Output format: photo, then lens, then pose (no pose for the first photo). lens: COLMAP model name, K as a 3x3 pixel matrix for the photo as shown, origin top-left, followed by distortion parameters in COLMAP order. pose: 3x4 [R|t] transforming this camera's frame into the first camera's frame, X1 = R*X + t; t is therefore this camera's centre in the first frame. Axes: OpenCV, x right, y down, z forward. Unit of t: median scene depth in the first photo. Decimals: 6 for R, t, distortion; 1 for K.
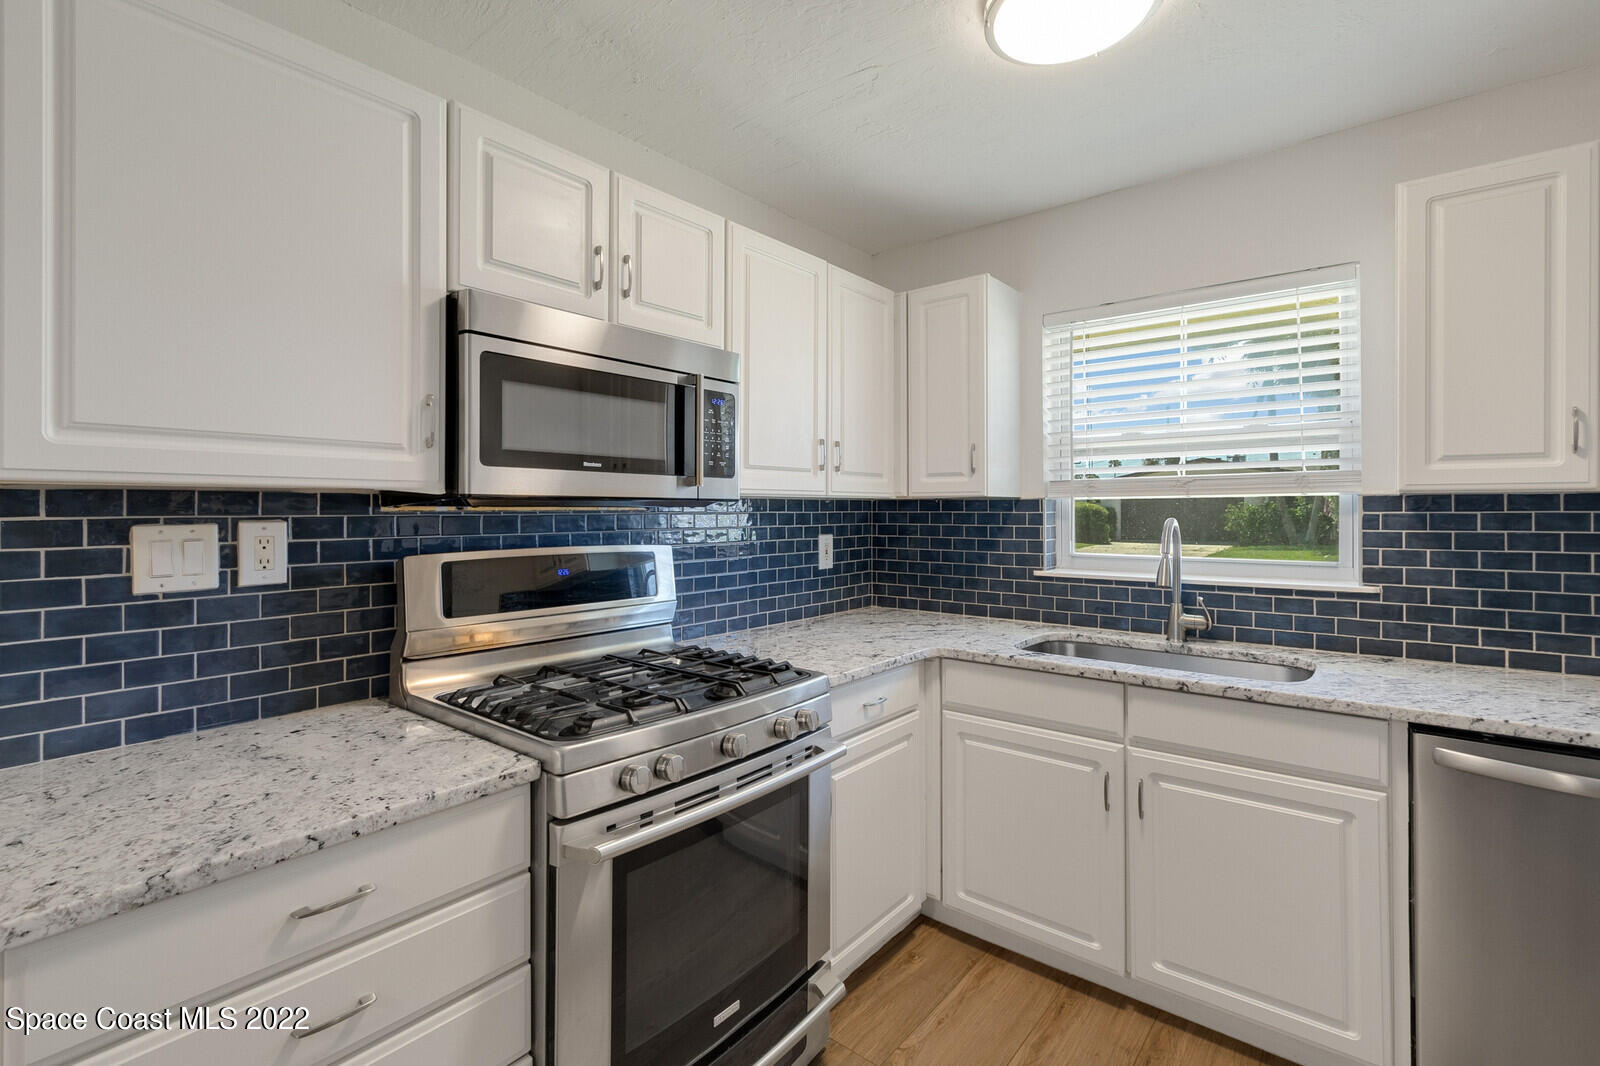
lens RADIAL K [[736.5, 0, 789.0], [0, 736.5, 508.5], [0, 0, 1]] dist [0.004198, -0.000994]
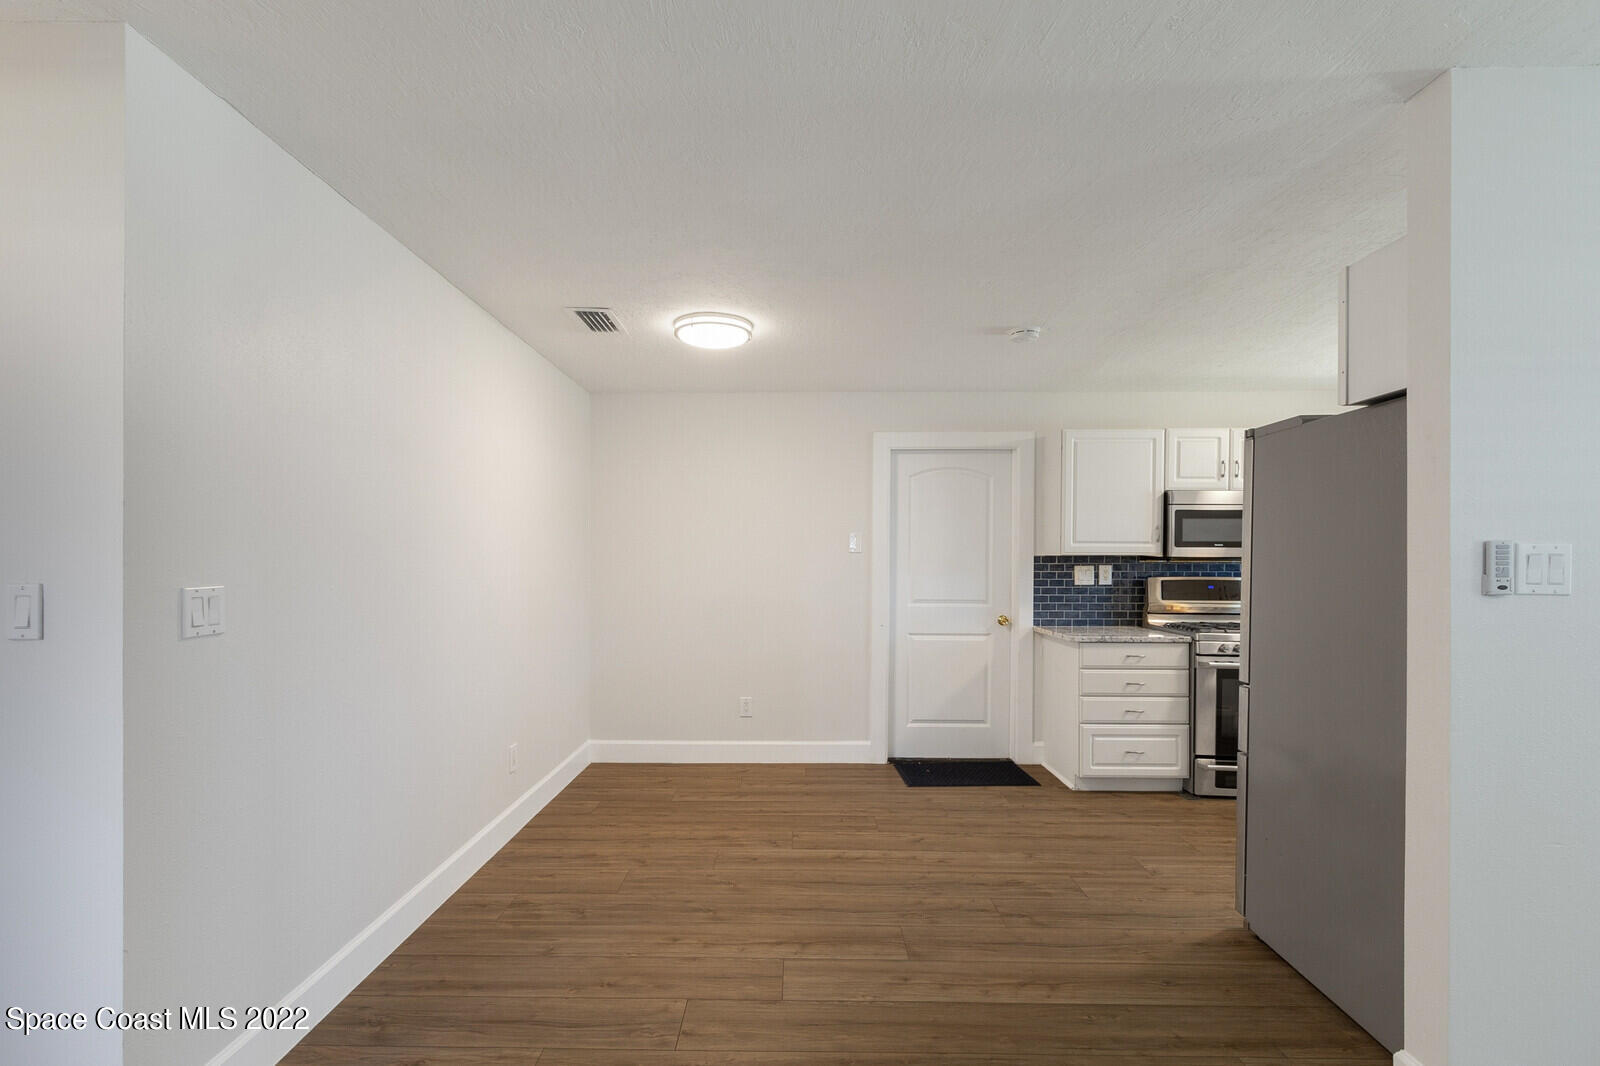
lens RADIAL K [[736.5, 0, 771.4], [0, 736.5, 568.1], [0, 0, 1]] dist [0.004198, -0.000994]
pose [[0.610878, 0.006335, -0.791699, 0.729568], [-0.003131, 0.999979, 0.005586, 0.012407], [0.791718, -0.000934, 0.610886, -1.631311]]
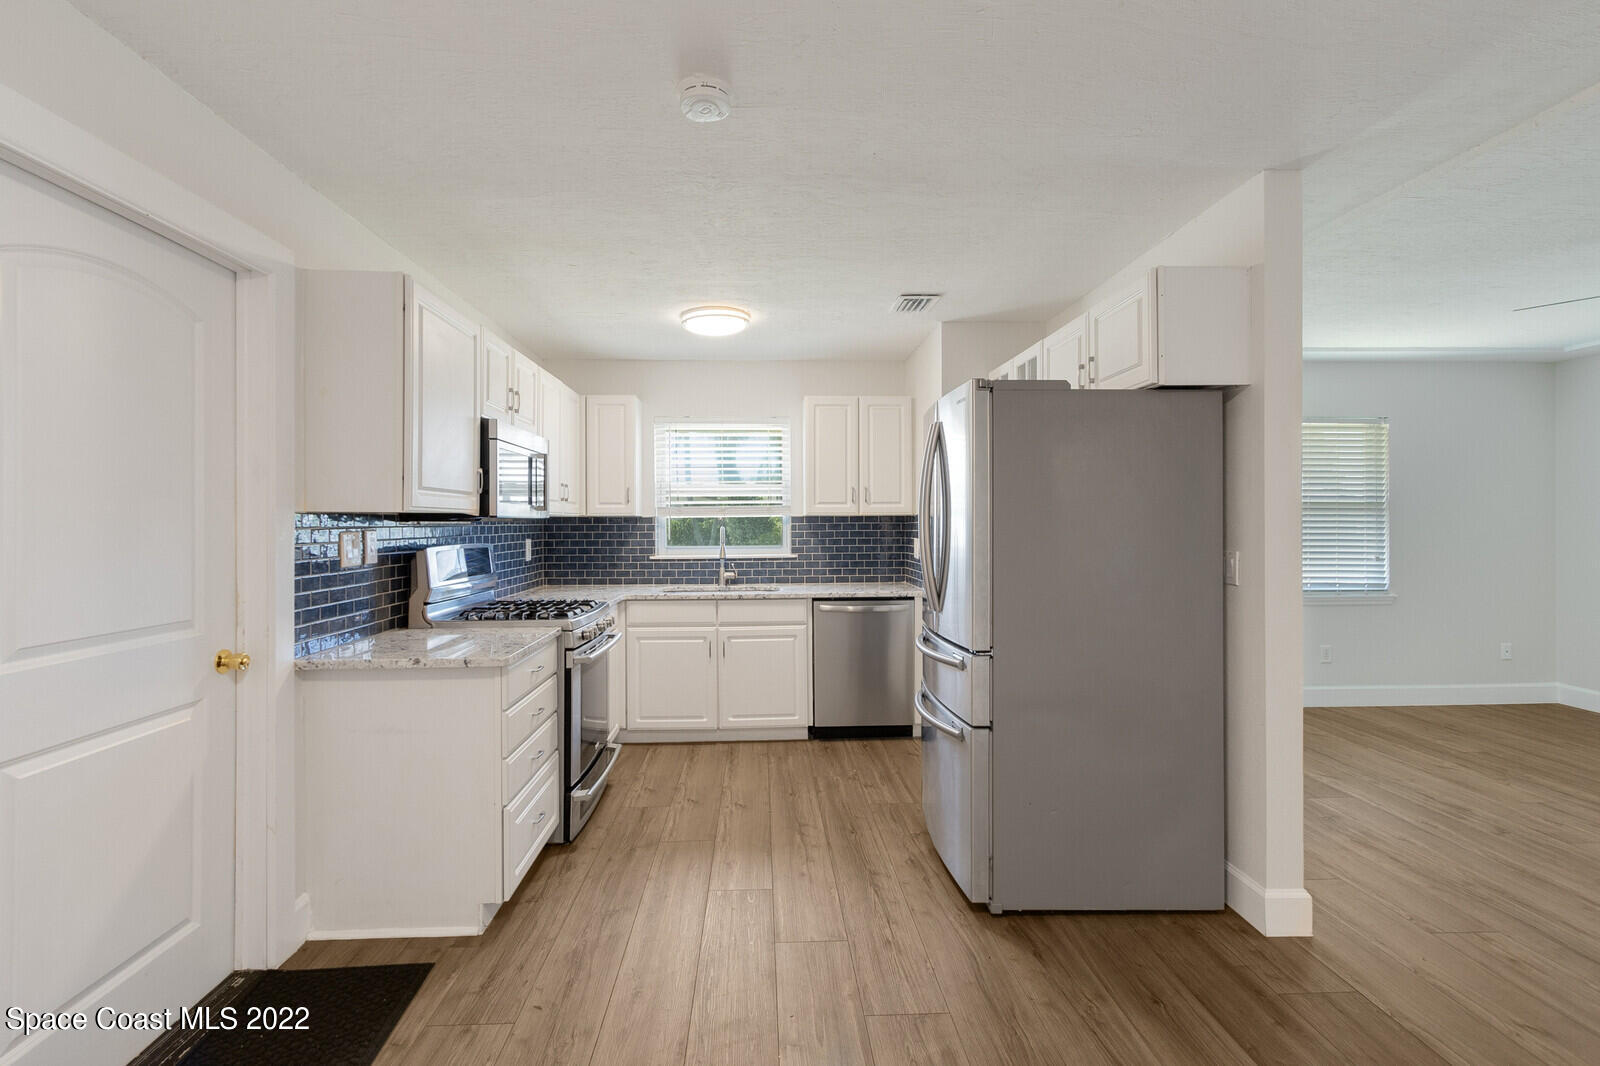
lens RADIAL K [[736.5, 0, 796.2], [0, 736.5, 521.5], [0, 0, 1]] dist [0.004198, -0.000994]
pose [[0.738103, -0.001645, 0.674686, -0.895096], [0.002389, 0.999997, -0.000175, -0.001111], [-0.674684, 0.001741, 0.738105, -0.838465]]
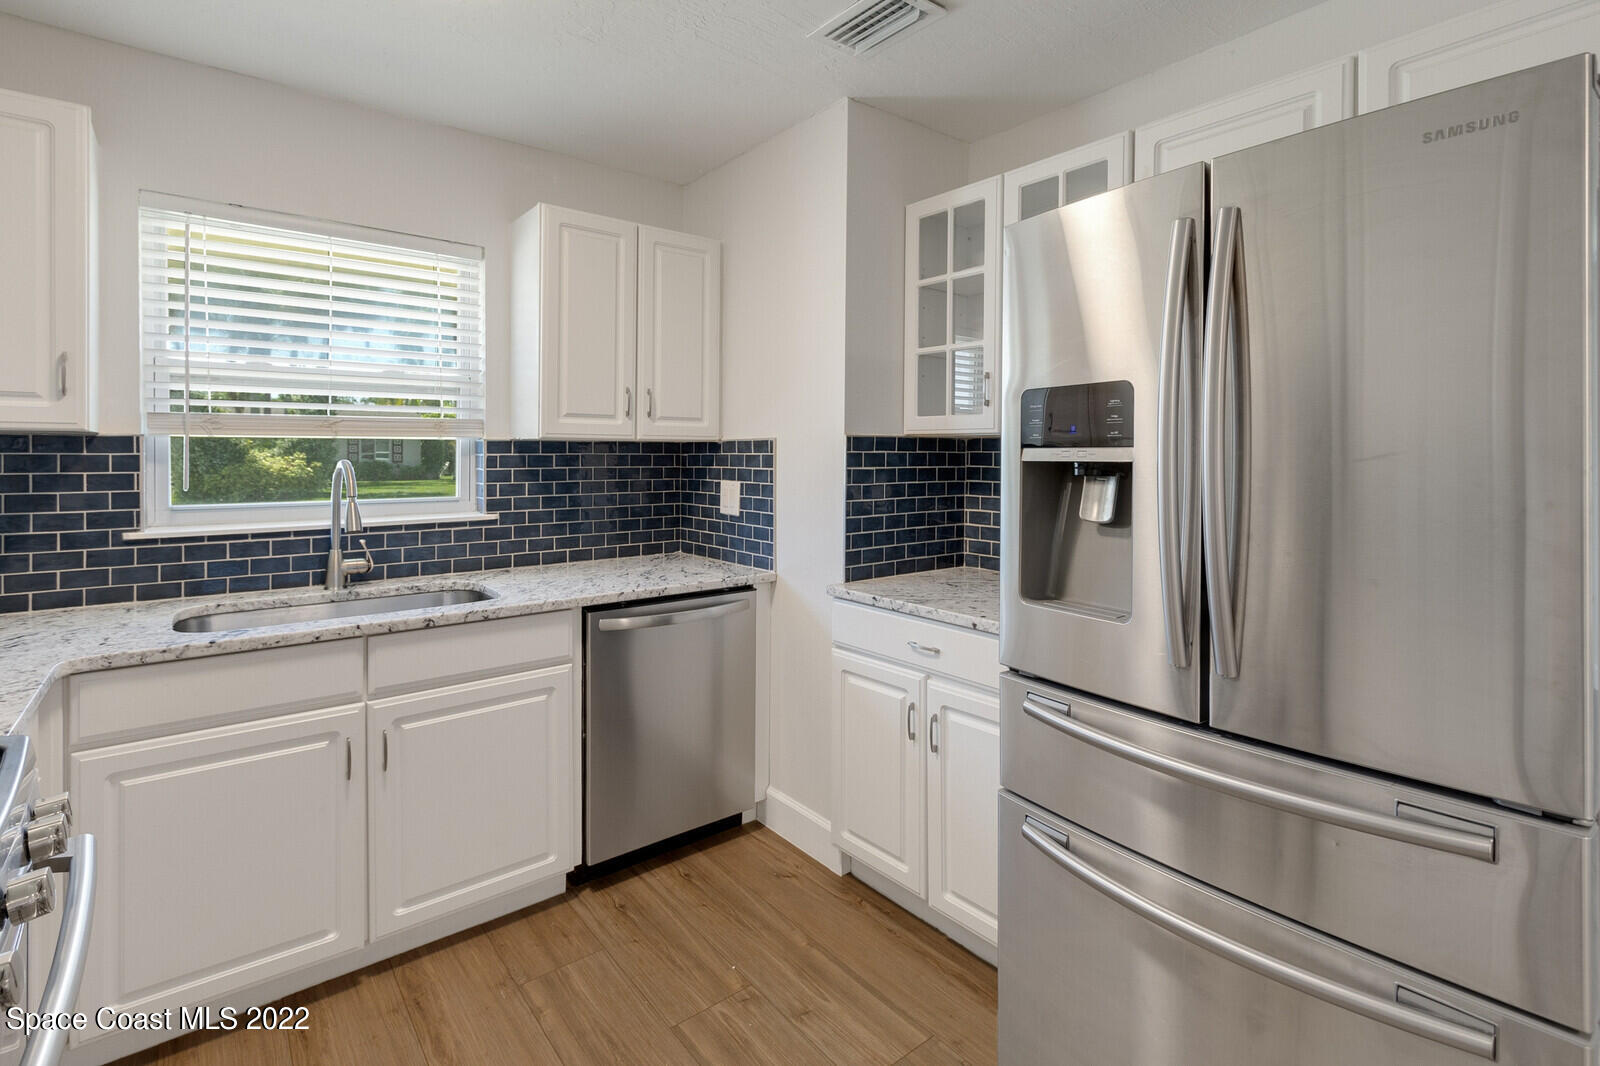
lens RADIAL K [[736.5, 0, 778.2], [0, 736.5, 462.5], [0, 0, 1]] dist [0.004198, -0.000994]
pose [[0.220323, -0.010127, 0.975374, -0.343760], [-0.006329, 0.999910, 0.011811, 0.001469], [-0.975407, -0.008775, 0.220239, 0.285262]]
